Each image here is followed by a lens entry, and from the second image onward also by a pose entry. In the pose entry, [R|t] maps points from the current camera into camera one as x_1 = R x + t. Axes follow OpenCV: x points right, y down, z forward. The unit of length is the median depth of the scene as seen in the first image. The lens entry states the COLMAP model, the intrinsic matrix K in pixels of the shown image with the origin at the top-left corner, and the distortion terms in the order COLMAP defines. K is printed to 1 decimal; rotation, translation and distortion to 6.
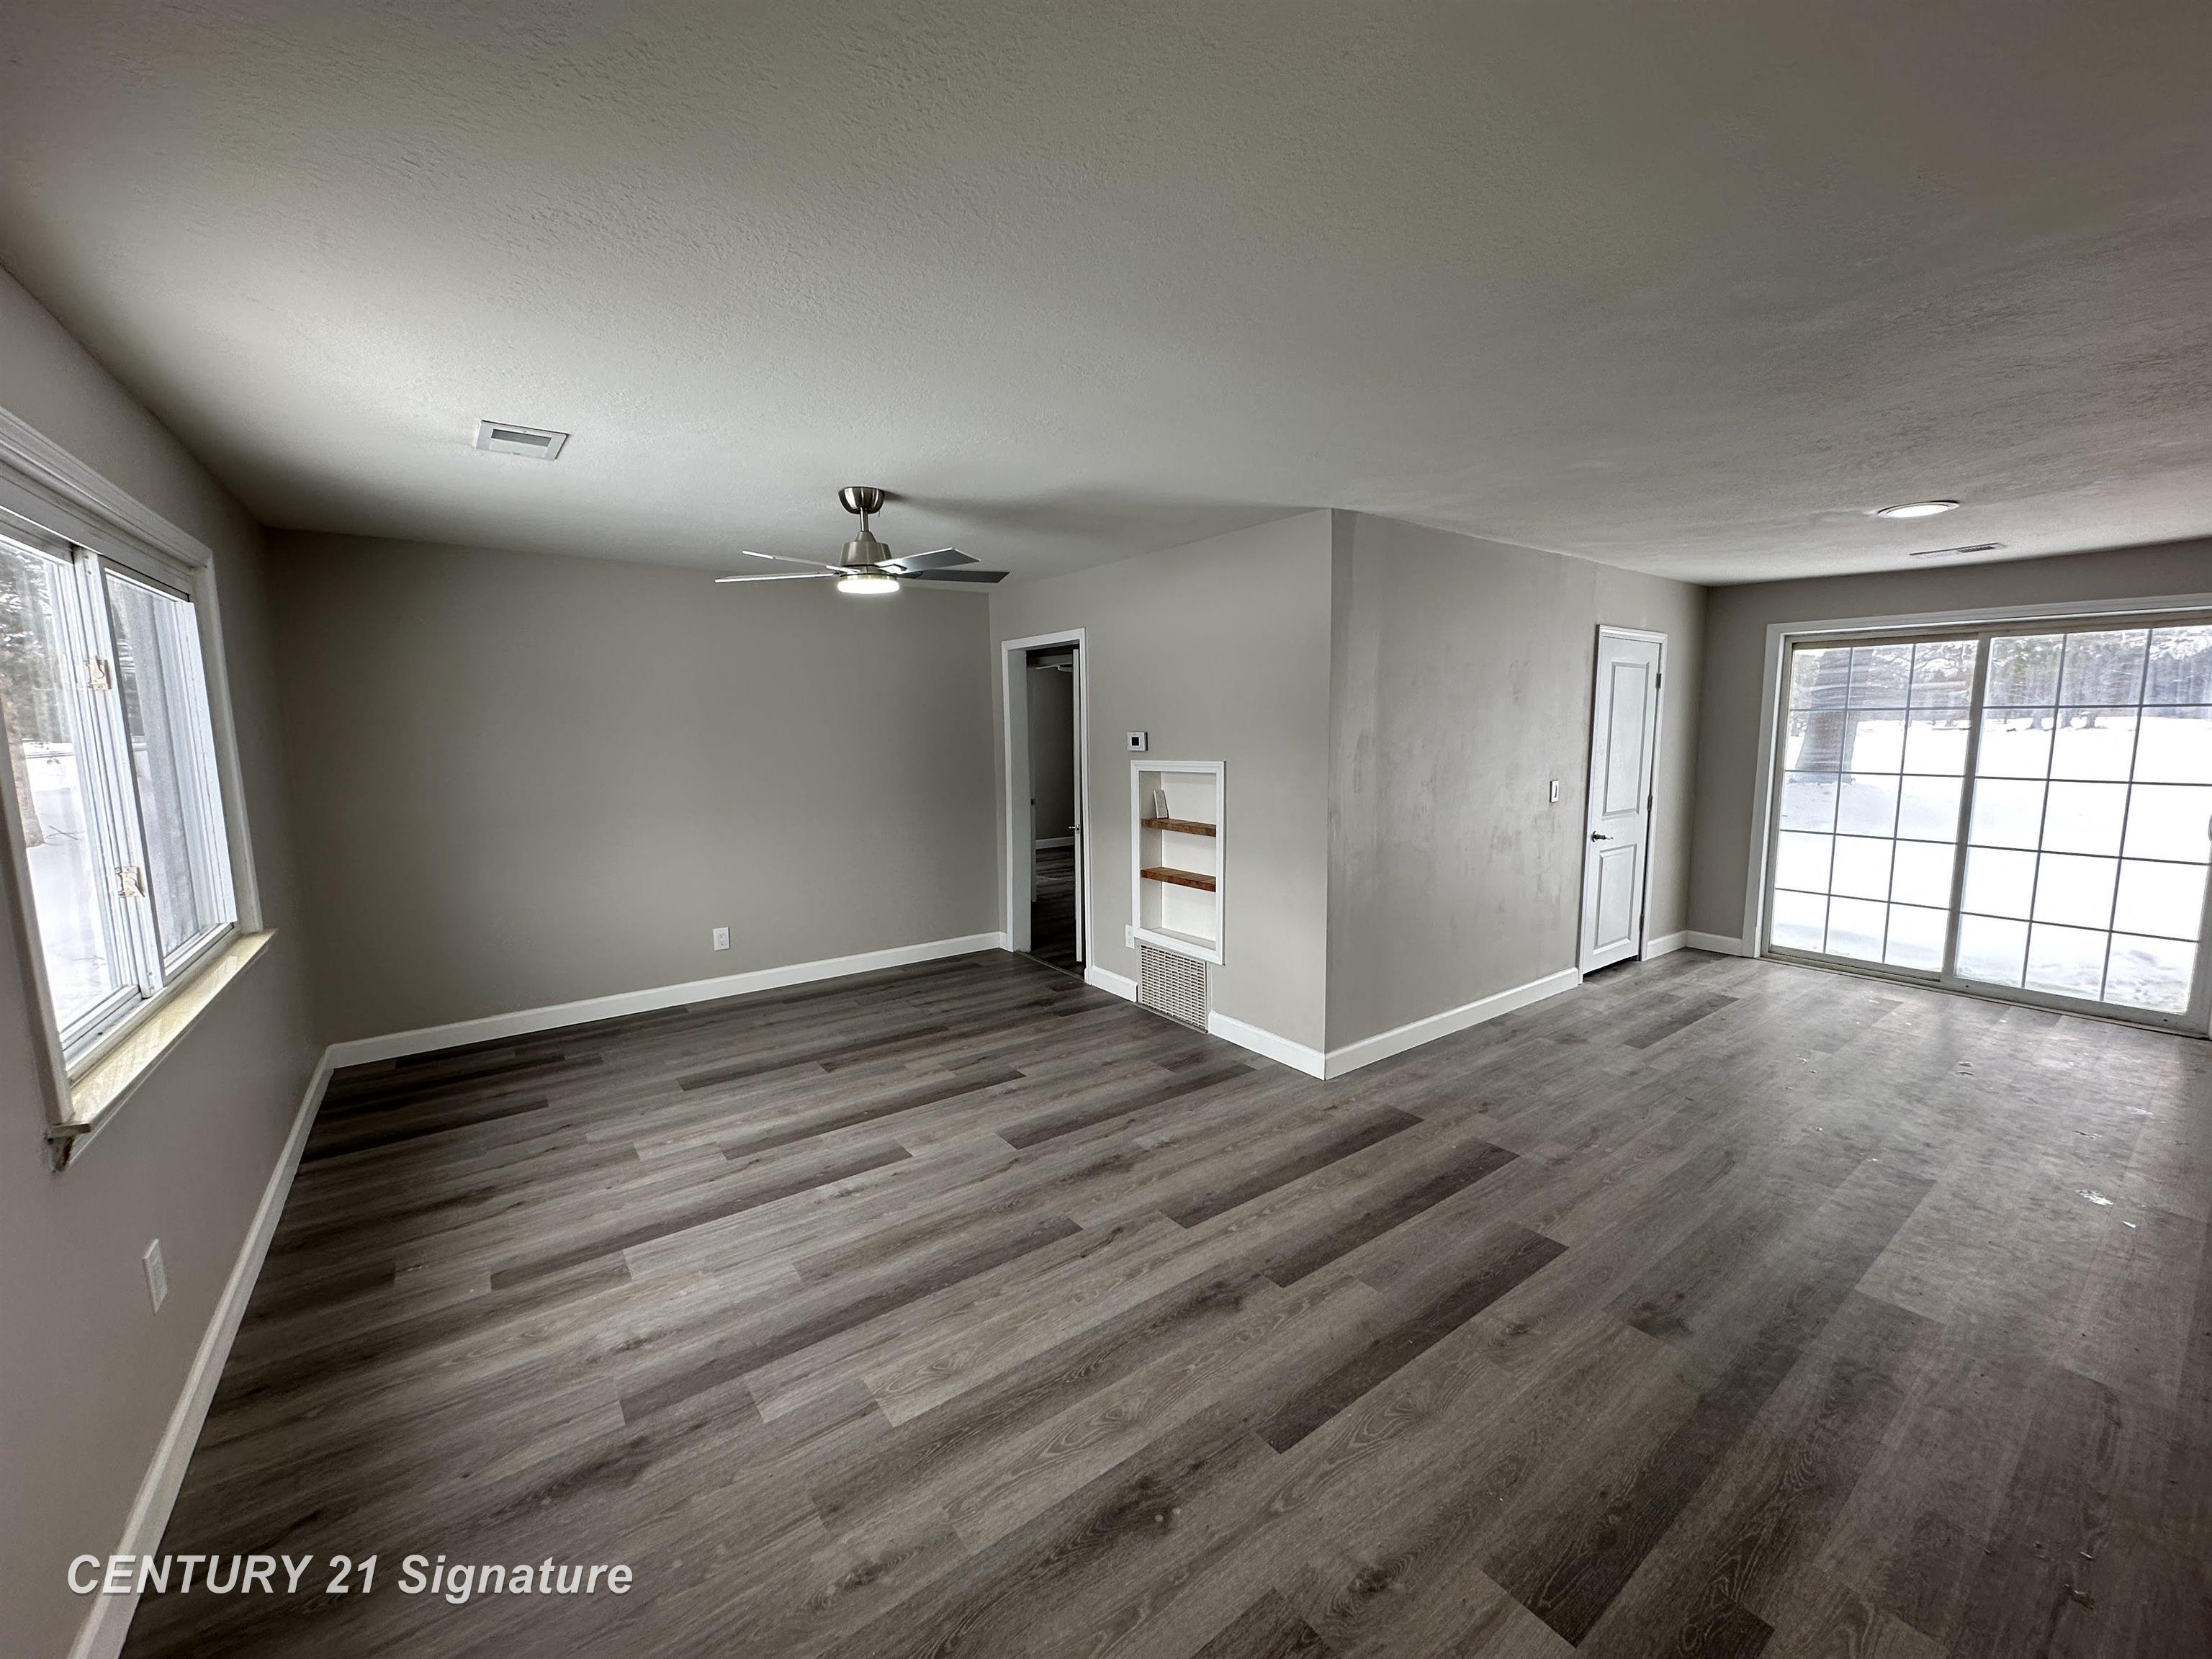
lens RADIAL K [[877.0, 0, 1108.8], [0, 877.0, 827.3], [0, 0, 1]] dist [-0.002376, 0.000098]
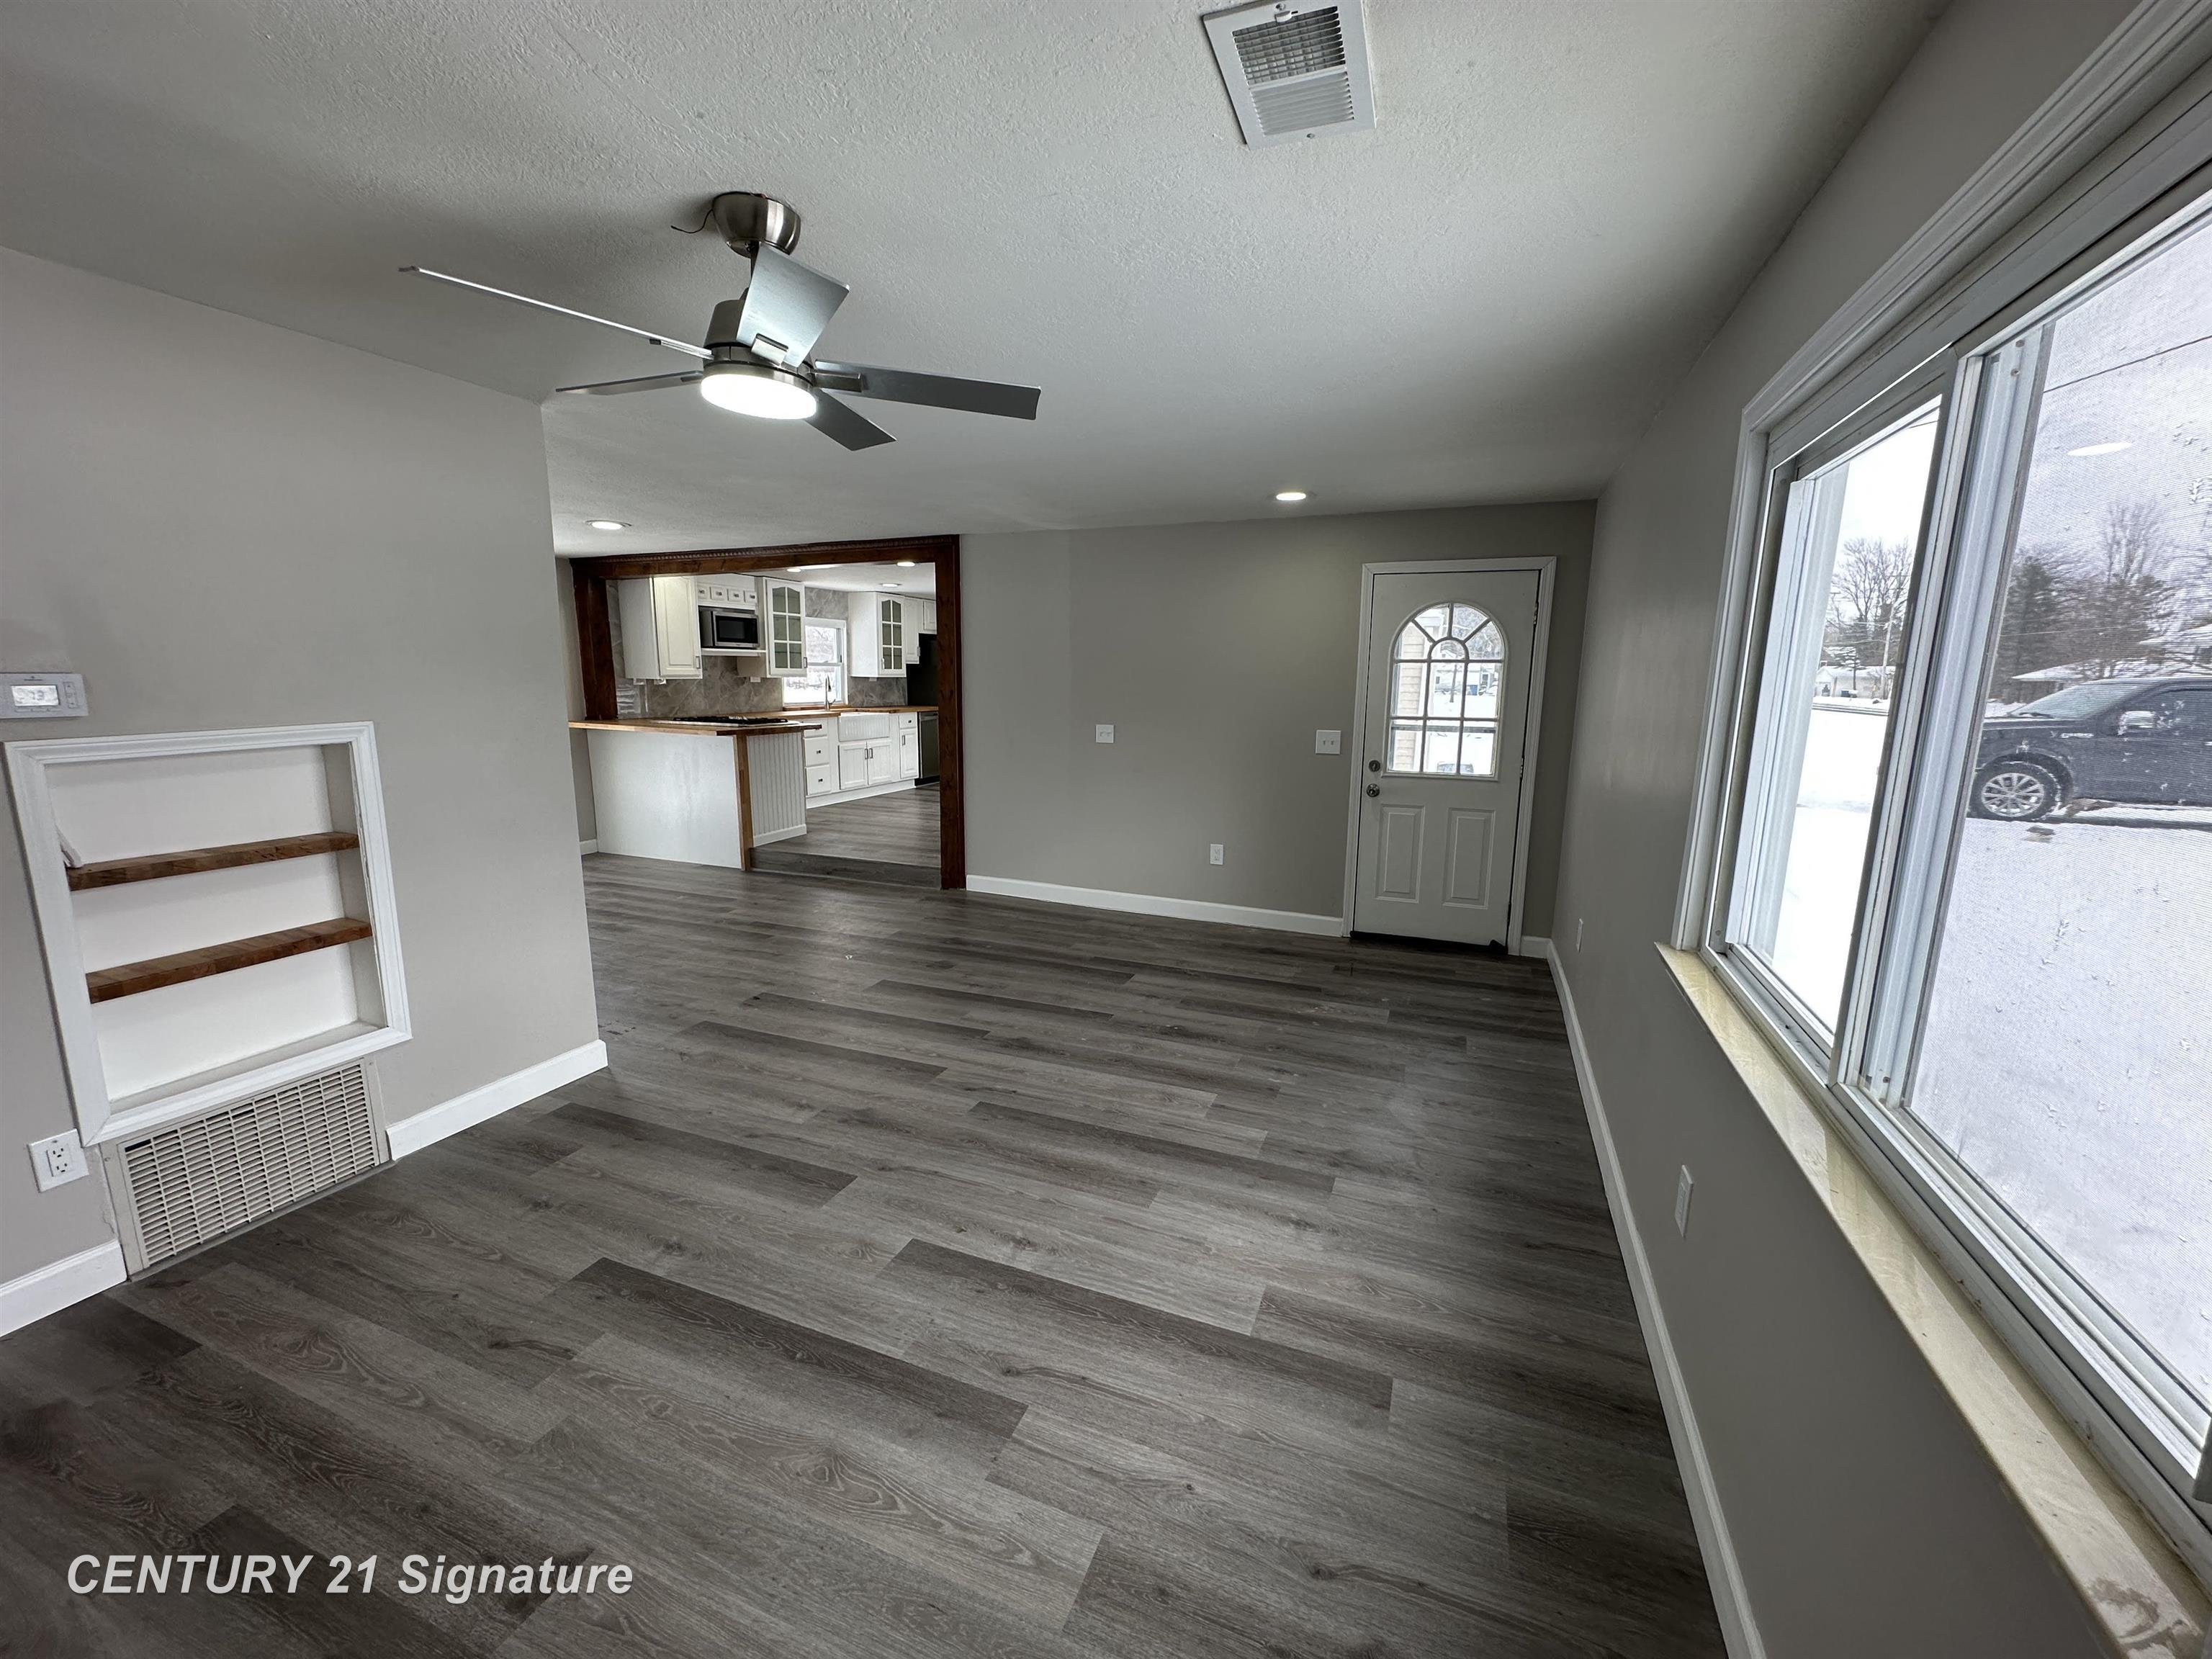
lens RADIAL K [[877.0, 0, 1108.8], [0, 877.0, 827.3], [0, 0, 1]] dist [-0.002376, 0.000098]
pose [[-0.522814, -0.144184, 0.840165, -0.864222], [0.095123, 0.969569, 0.225584, -0.117544], [-0.847123, 0.197858, -0.493189, 1.120845]]
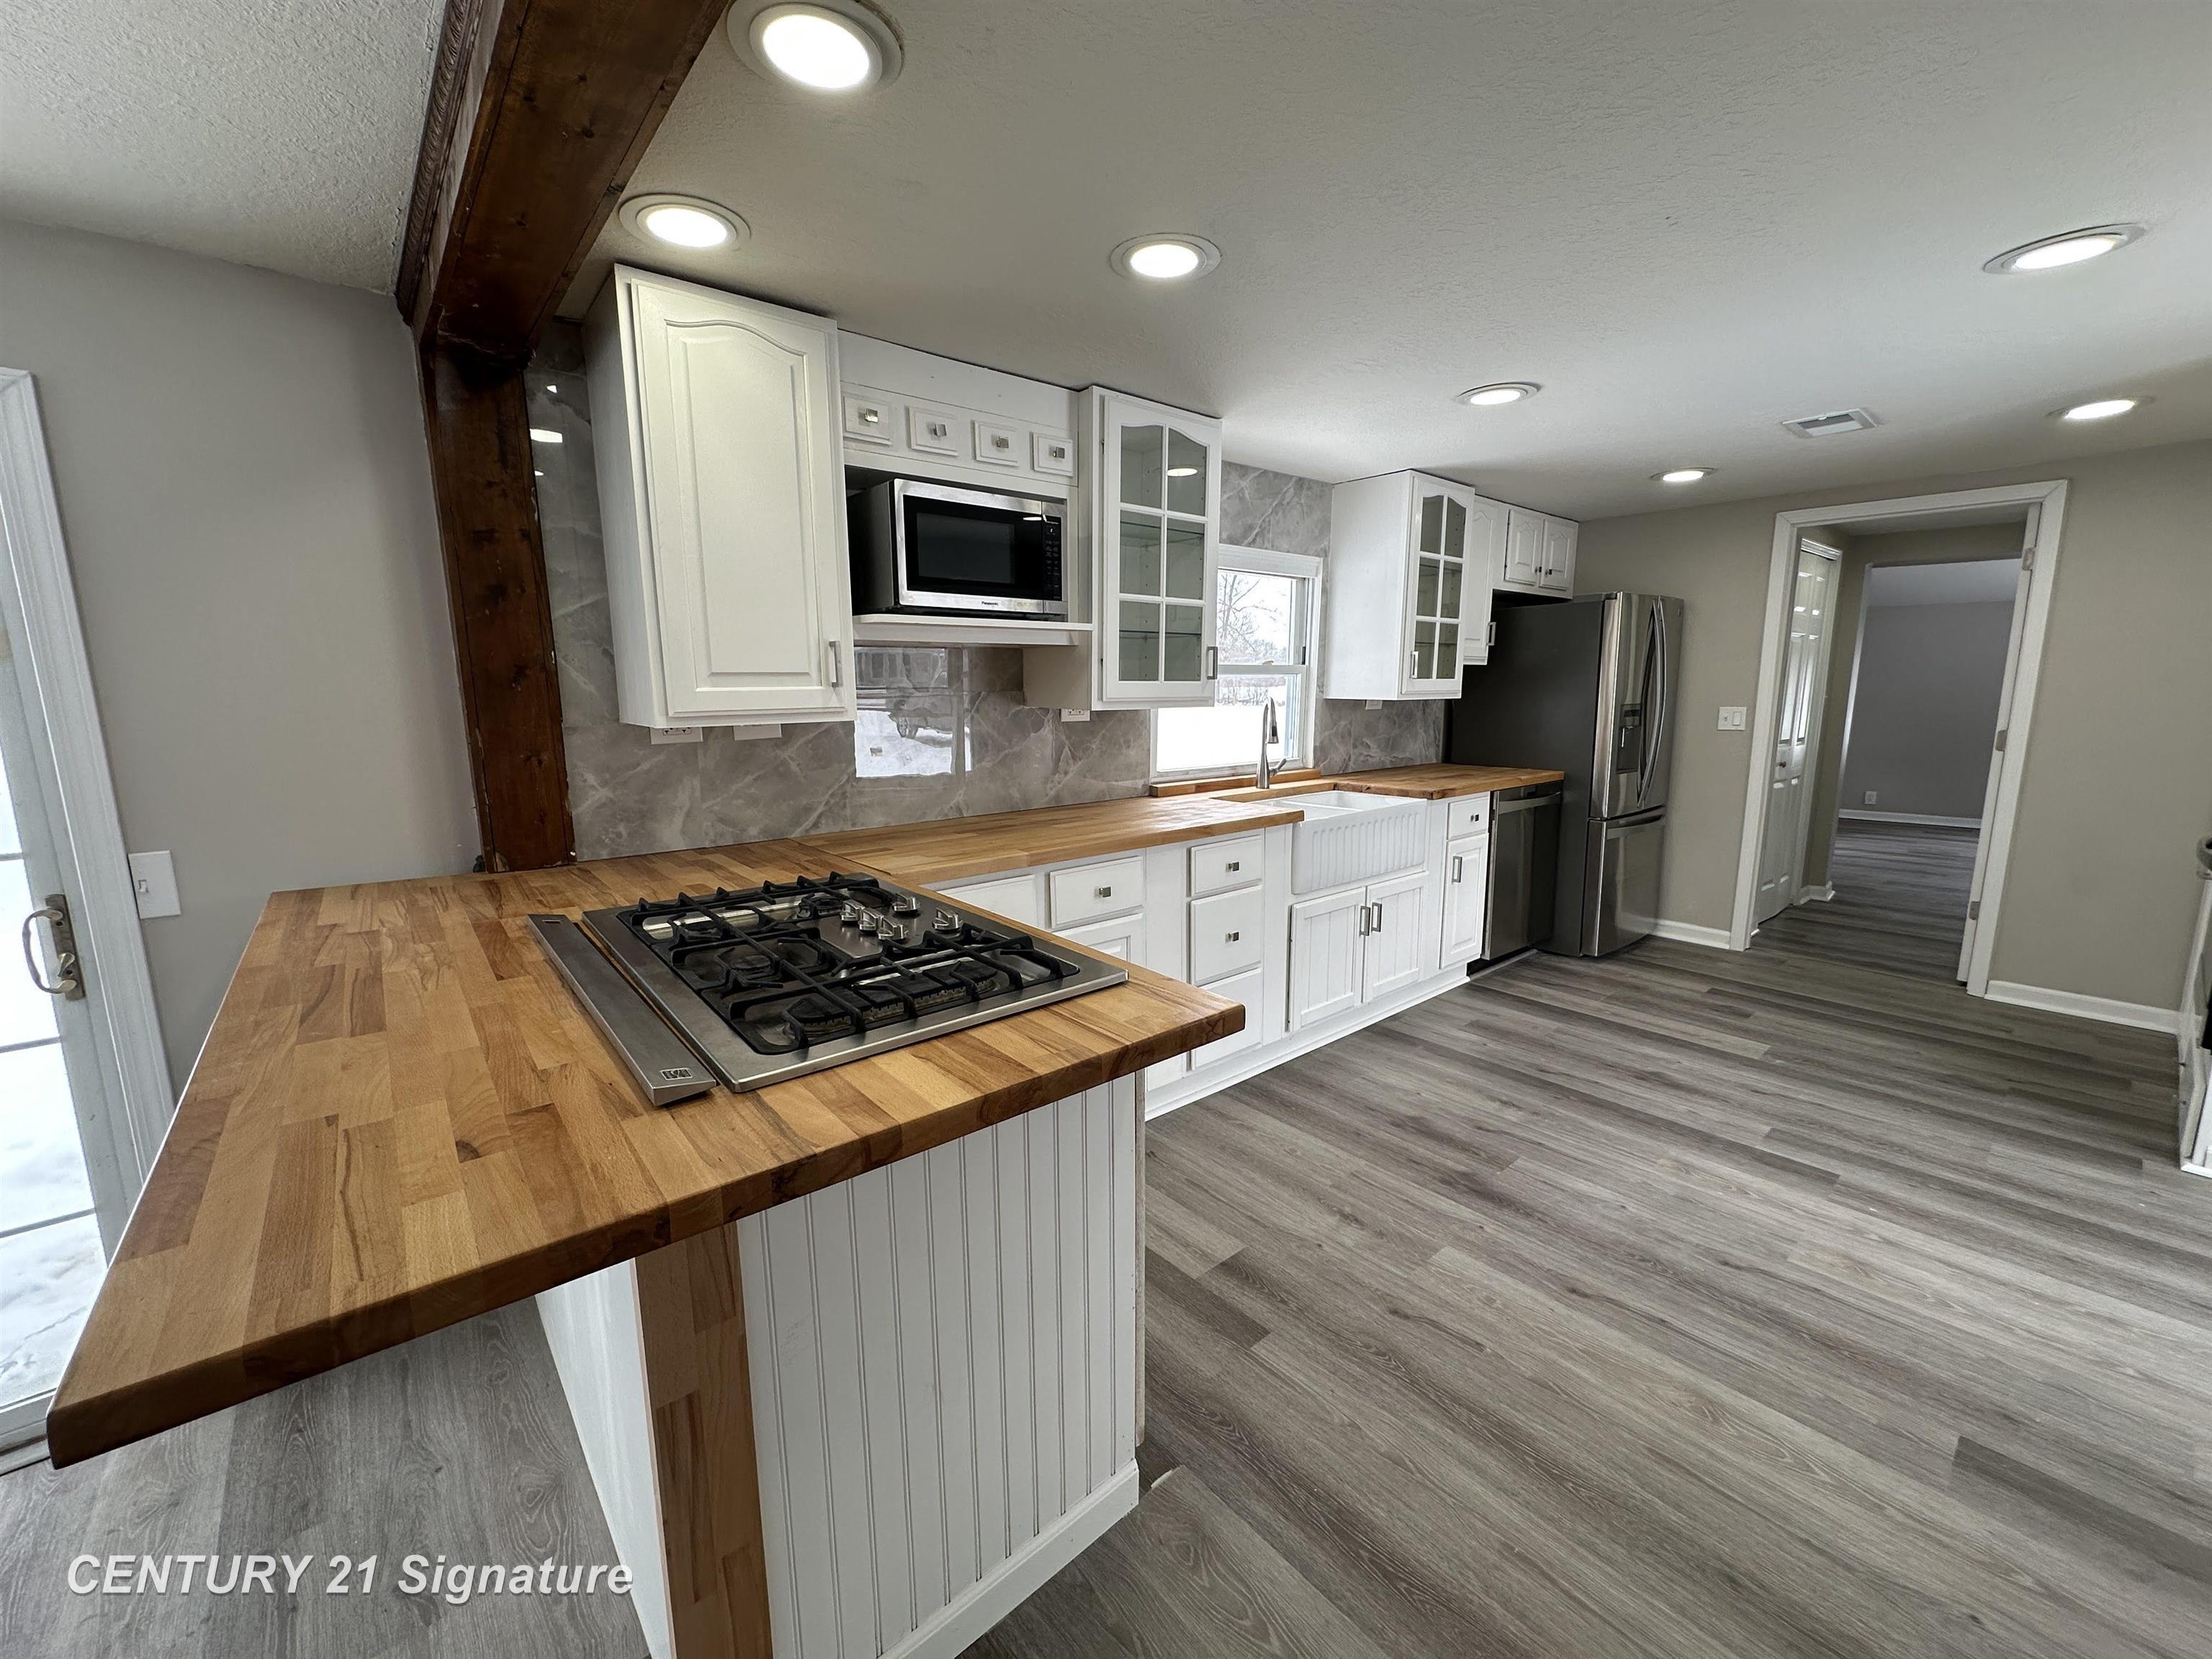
lens RADIAL K [[877.0, 0, 1108.8], [0, 877.0, 827.3], [0, 0, 1]] dist [-0.002376, 0.000098]
pose [[-0.078487, -0.151419, 0.985349, 1.057361], [0.124420, 0.979182, 0.160382, -0.081536], [-0.989121, 0.135185, -0.058013, 0.660345]]
